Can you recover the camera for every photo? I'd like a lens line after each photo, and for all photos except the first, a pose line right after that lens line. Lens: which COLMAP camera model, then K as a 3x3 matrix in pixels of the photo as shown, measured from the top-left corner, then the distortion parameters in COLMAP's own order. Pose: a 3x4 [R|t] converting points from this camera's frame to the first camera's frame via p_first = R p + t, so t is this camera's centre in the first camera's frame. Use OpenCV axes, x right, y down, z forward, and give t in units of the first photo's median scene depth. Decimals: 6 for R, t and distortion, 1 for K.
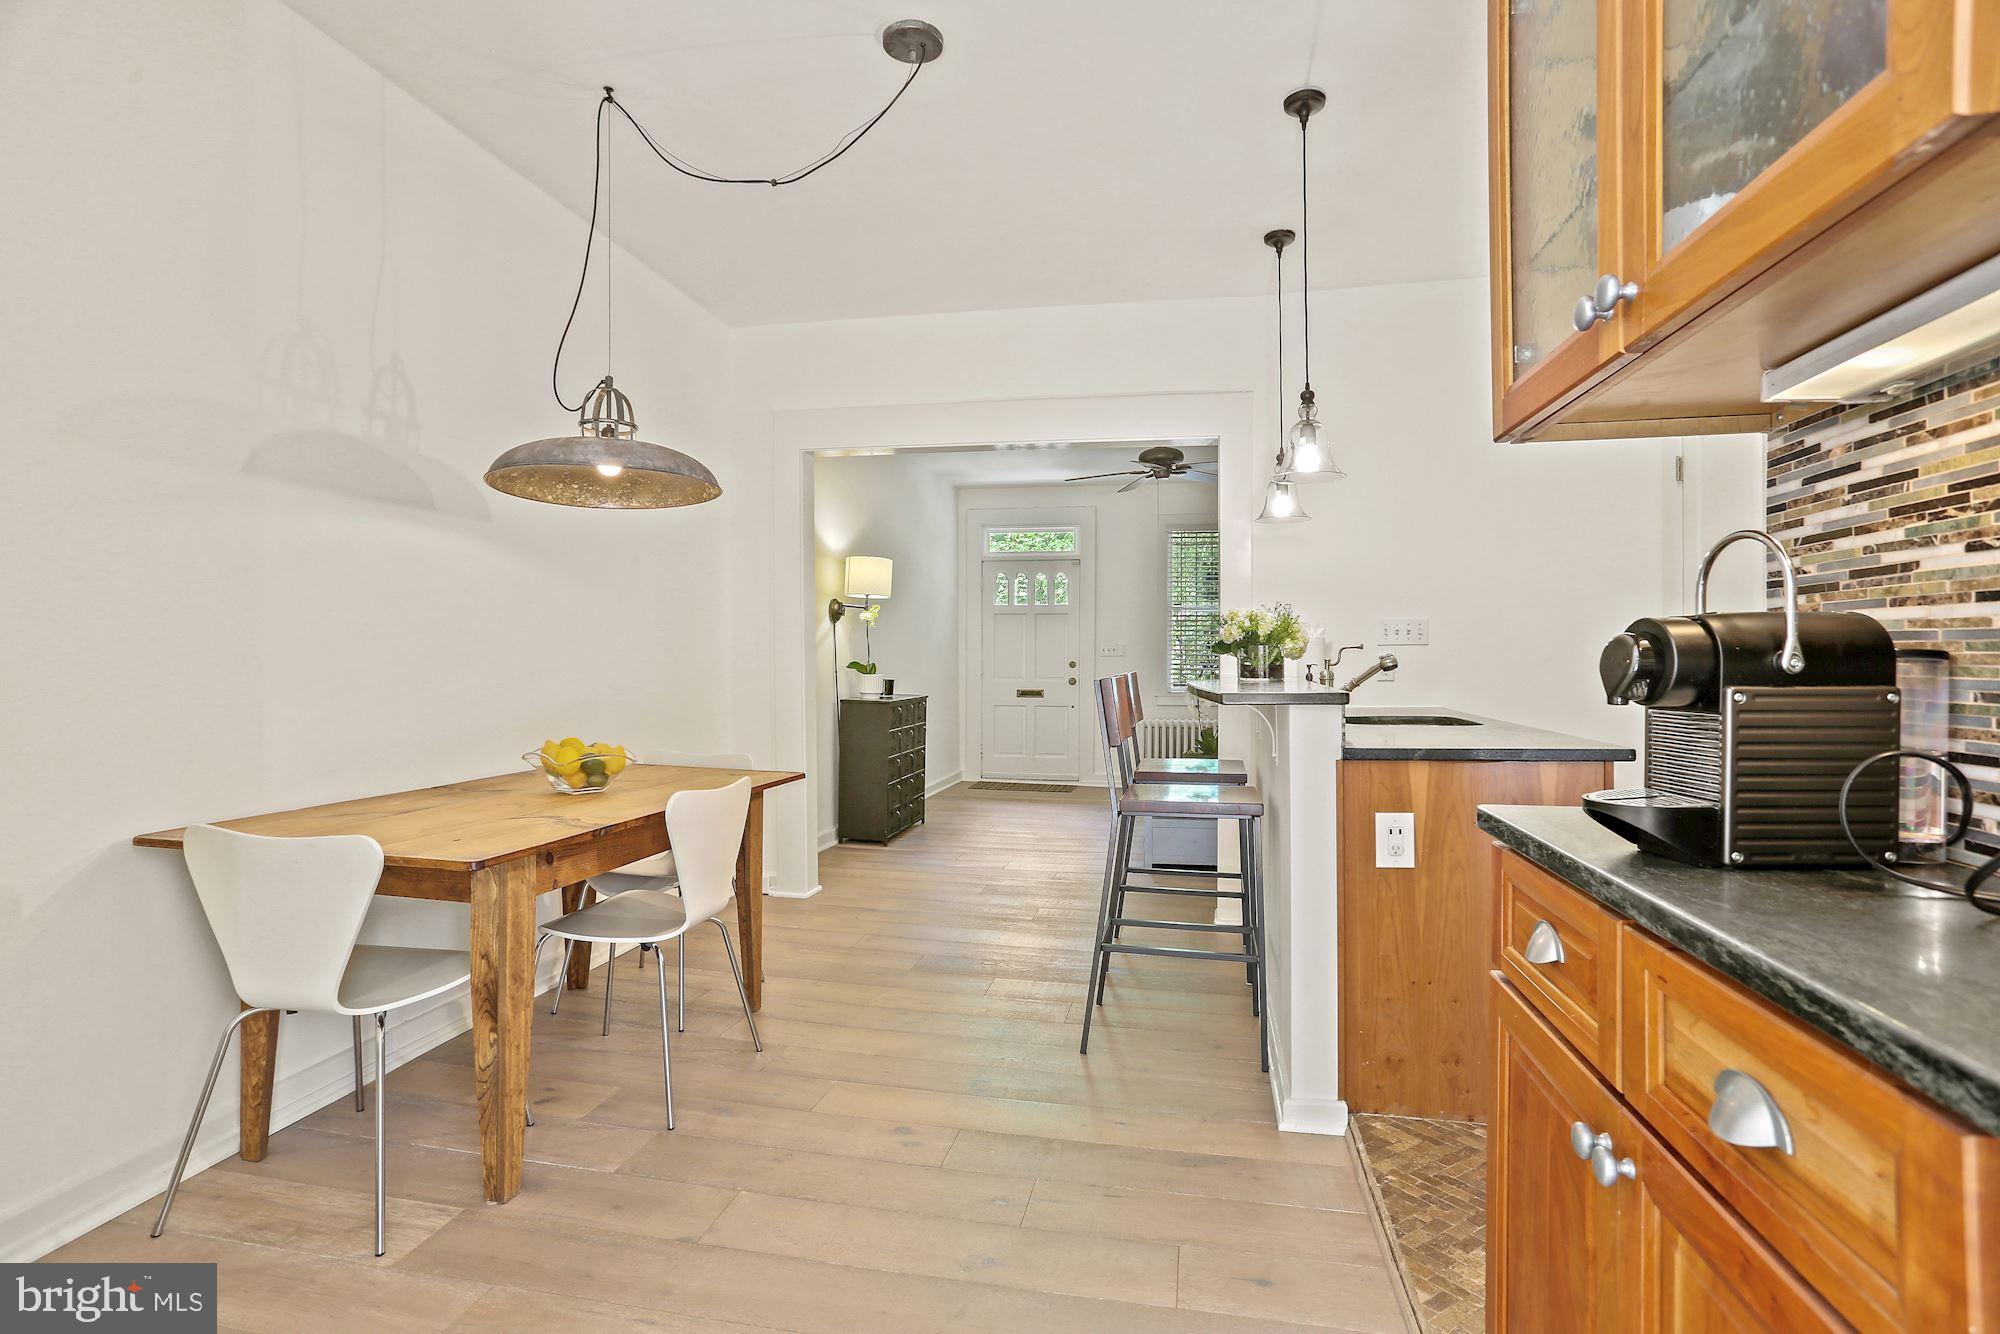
lens RADIAL K [[974.6, 0, 1000.0], [0, 974.6, 667.0], [0, 0, 1]] dist [-0.031851, 0.017759]
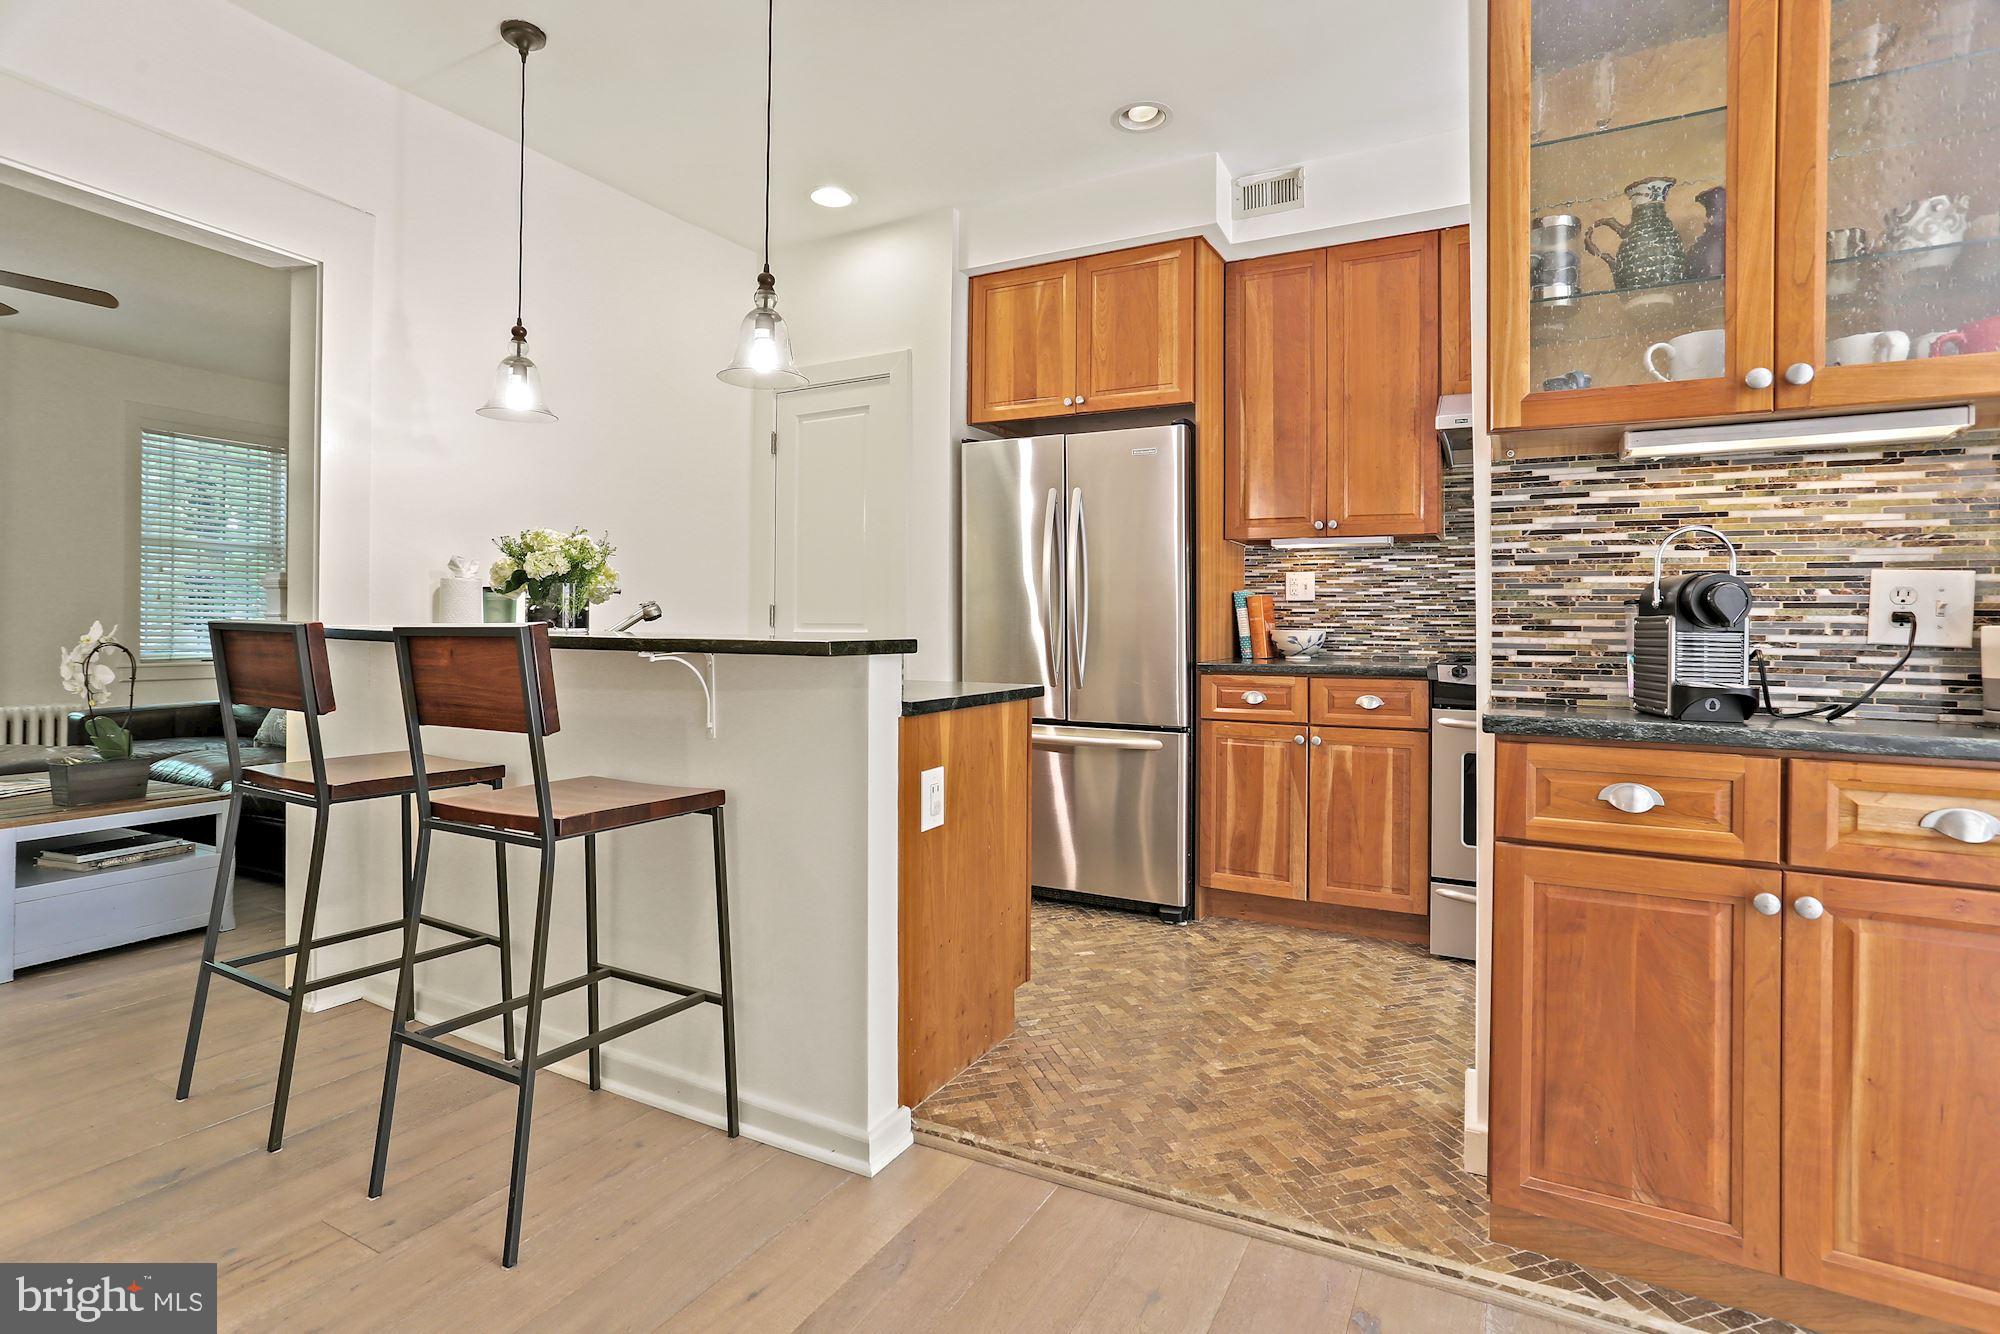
lens RADIAL K [[998.2, 0, 1023.7], [0, 998.2, 615.9], [0, 0, 1]] dist [-0.018765, 0.000879]
pose [[0.275596, 0.013610, 0.961177, -0.487324], [-0.001854, 0.999905, -0.013627, 0.016914], [-0.961272, 0.001974, 0.275596, 0.646271]]
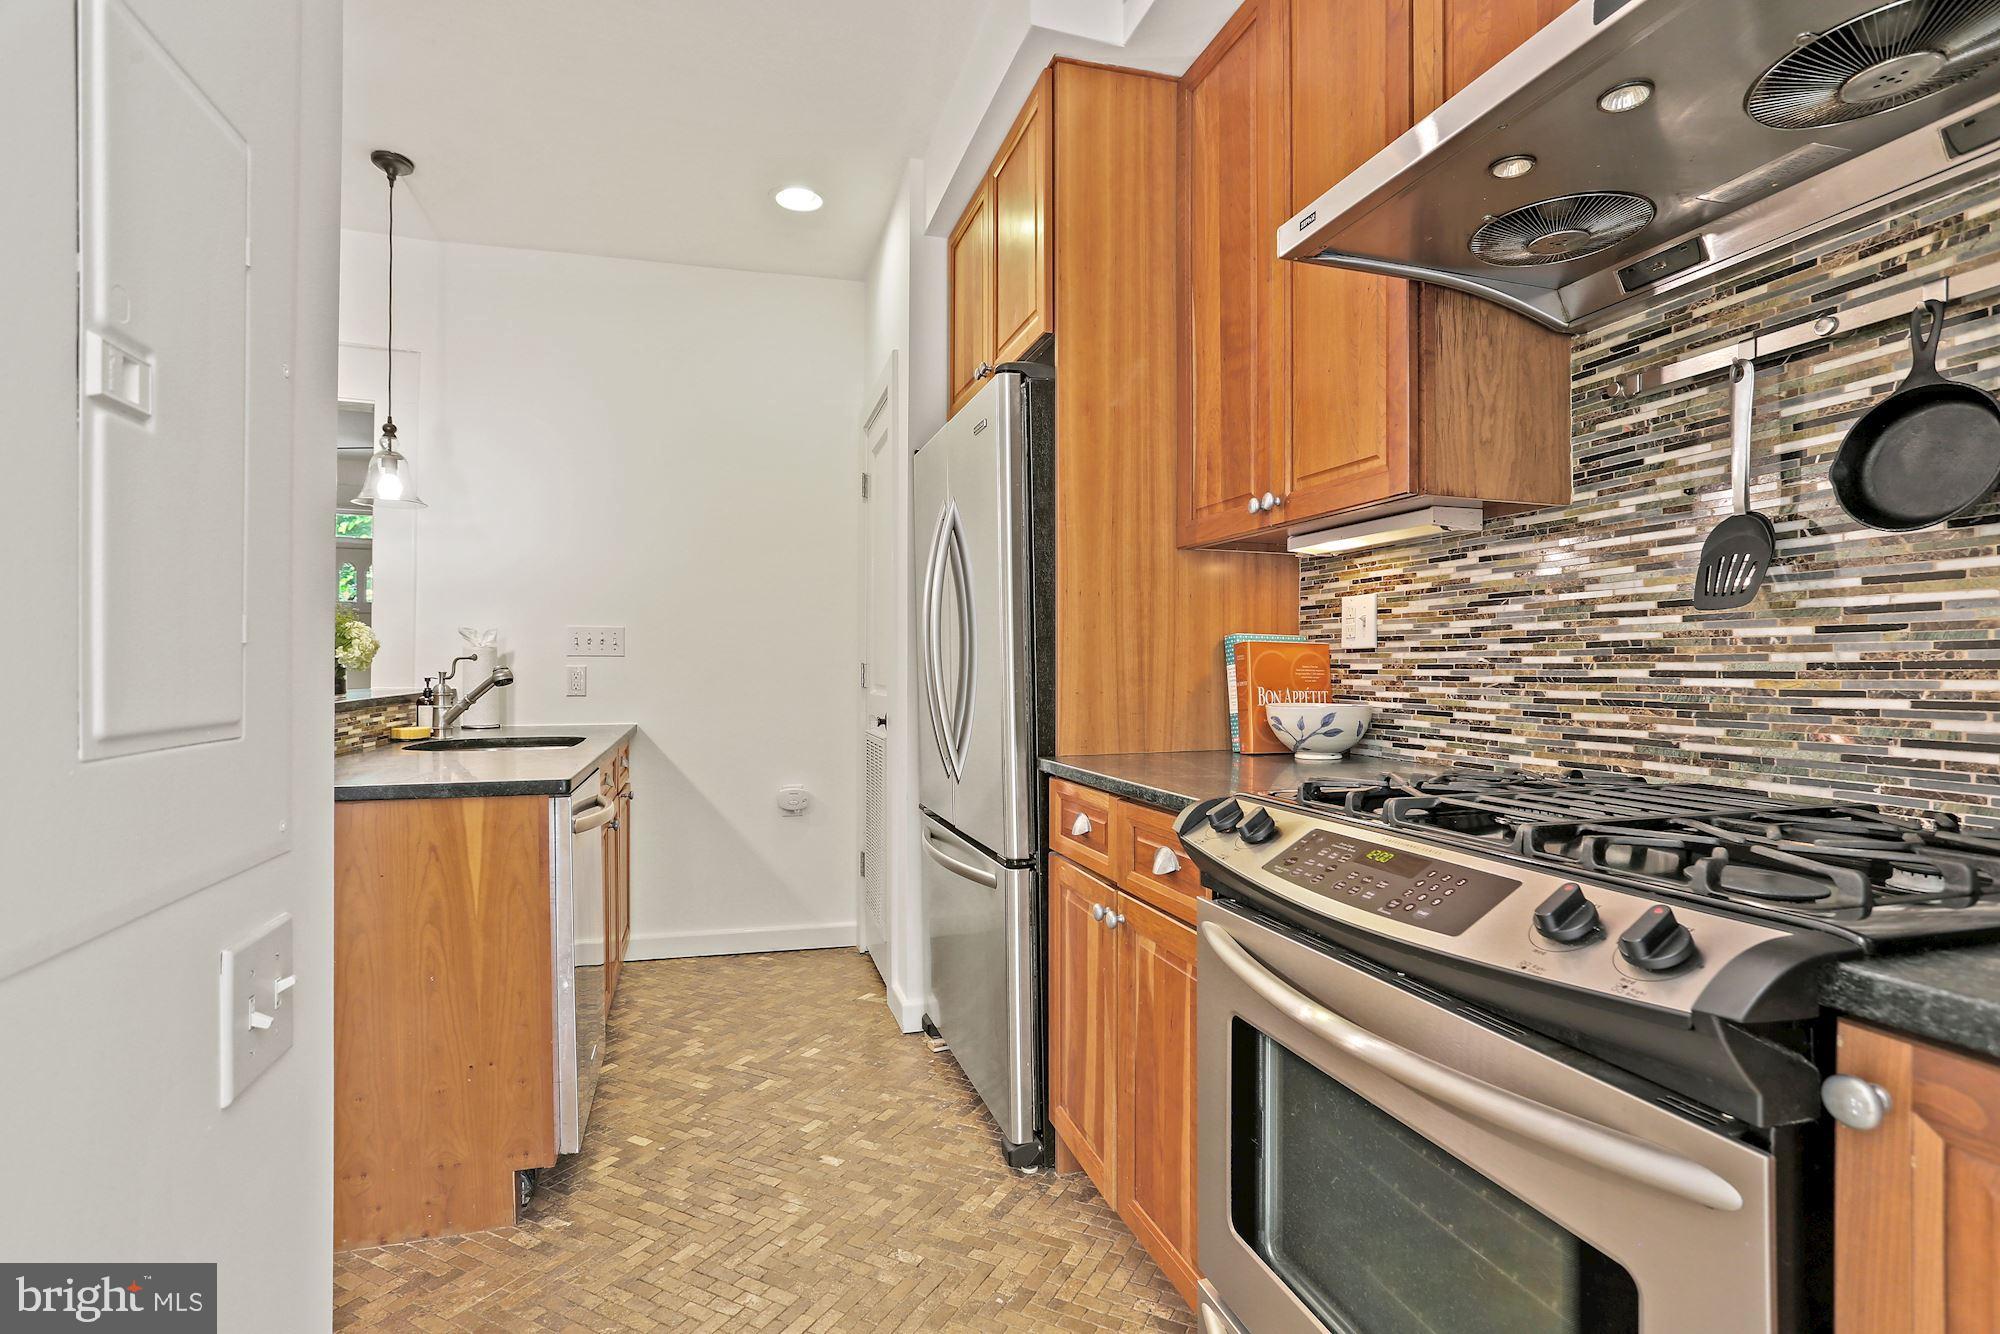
lens RADIAL K [[996.3, 0, 982.6], [0, 996.3, 673.0], [0, 0, 1]] dist [-0.001552, 0.000091]
pose [[0.888450, 0.002780, 0.458965, 0.541578], [-0.001425, 0.999994, -0.003299, -0.007410], [-0.458971, 0.002277, 0.888448, 0.021165]]
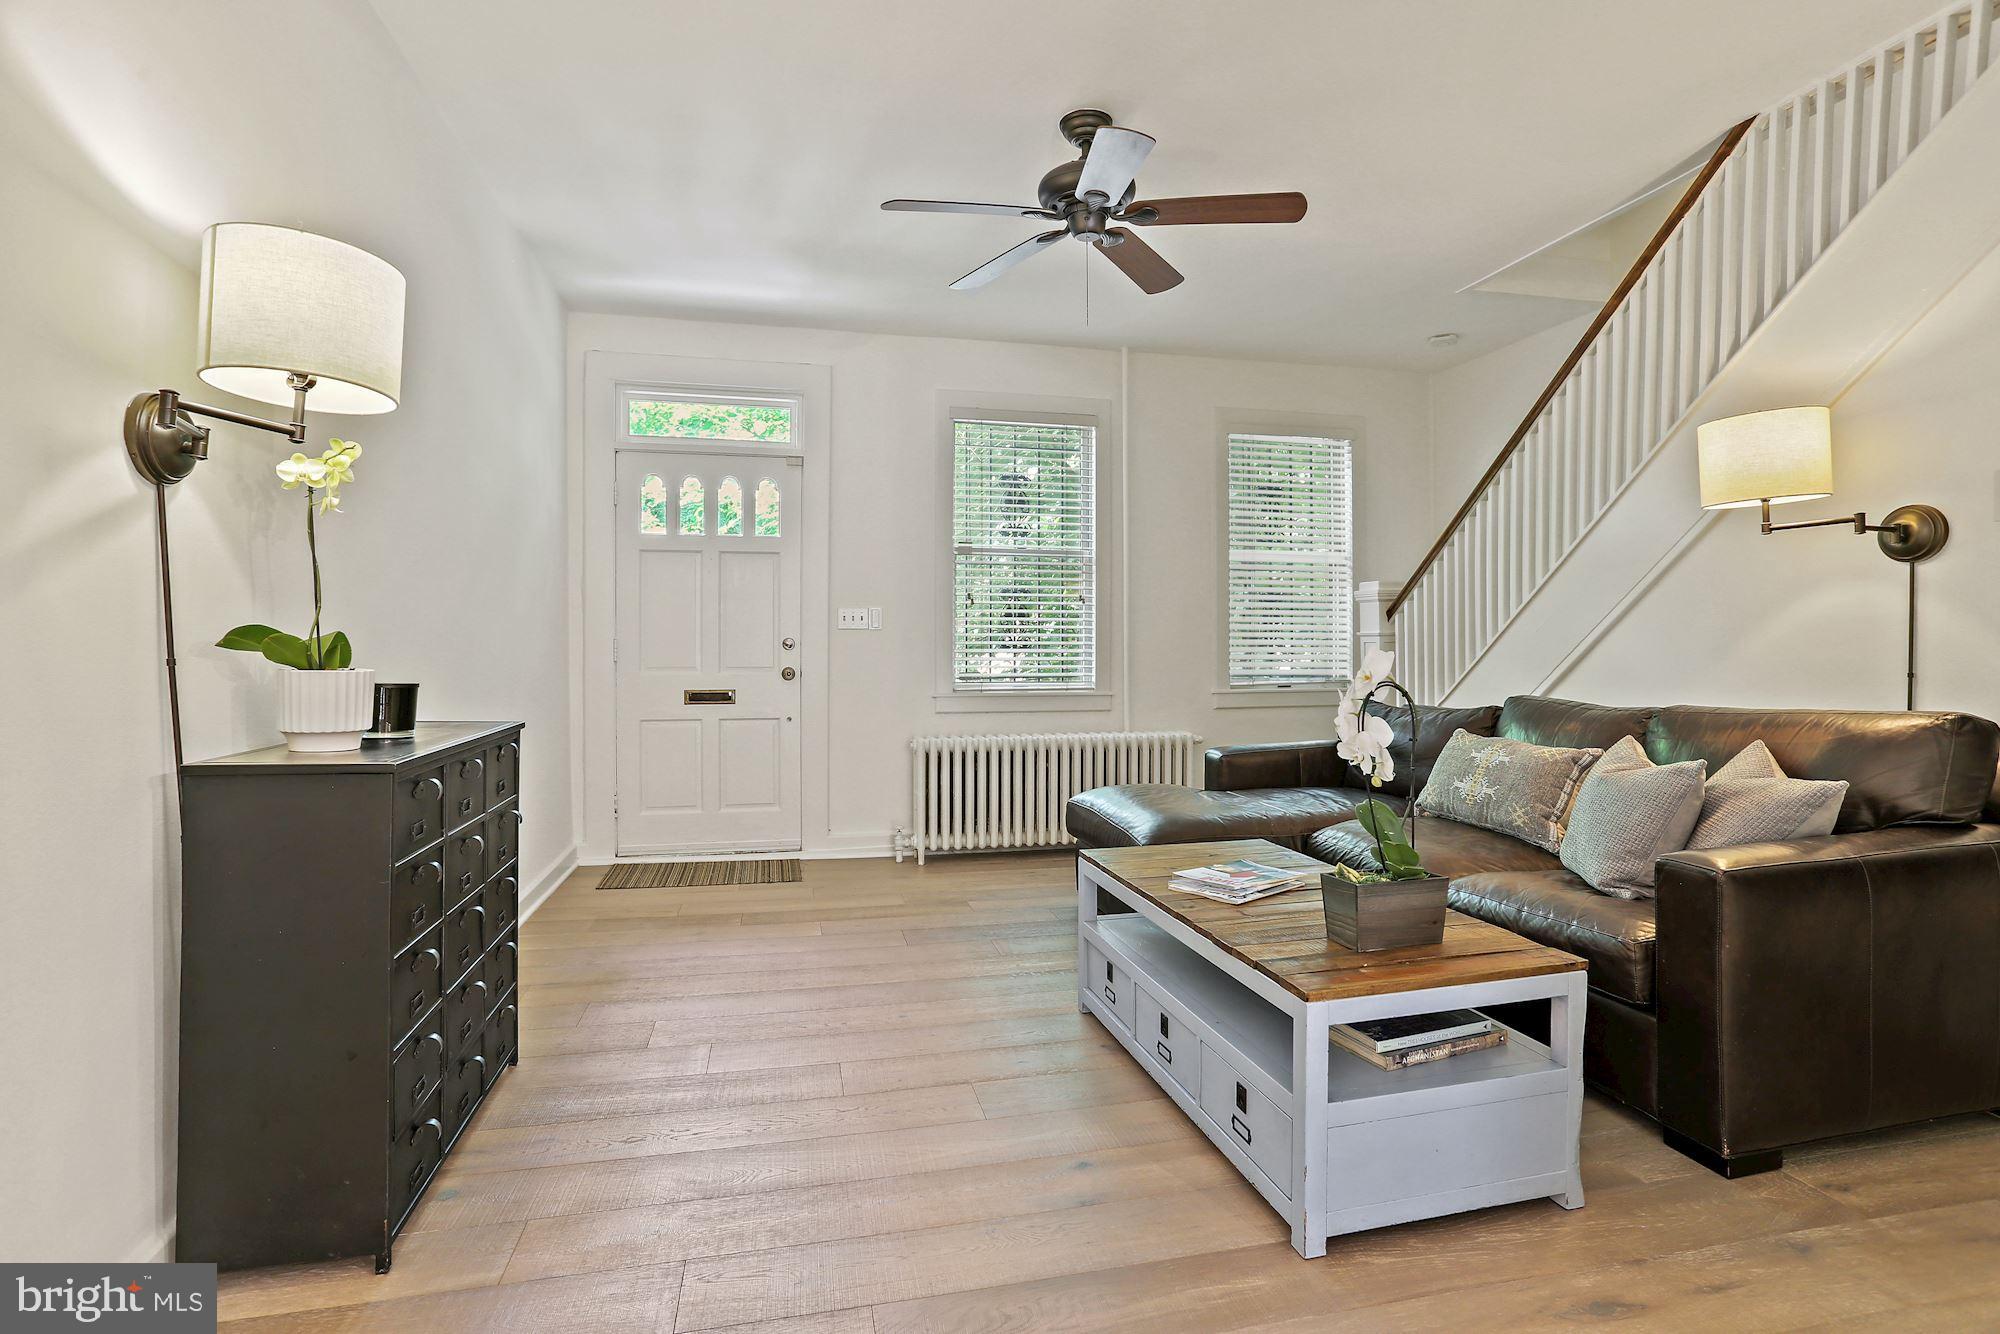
lens RADIAL K [[974.6, 0, 1000.0], [0, 974.6, 667.0], [0, 0, 1]] dist [-0.031851, 0.017759]
pose [[0.912751, -0.009007, 0.408416, -0.164828], [0.002458, 0.999860, 0.016557, 0.005707], [-0.408508, -0.014108, 0.912646, 1.644248]]
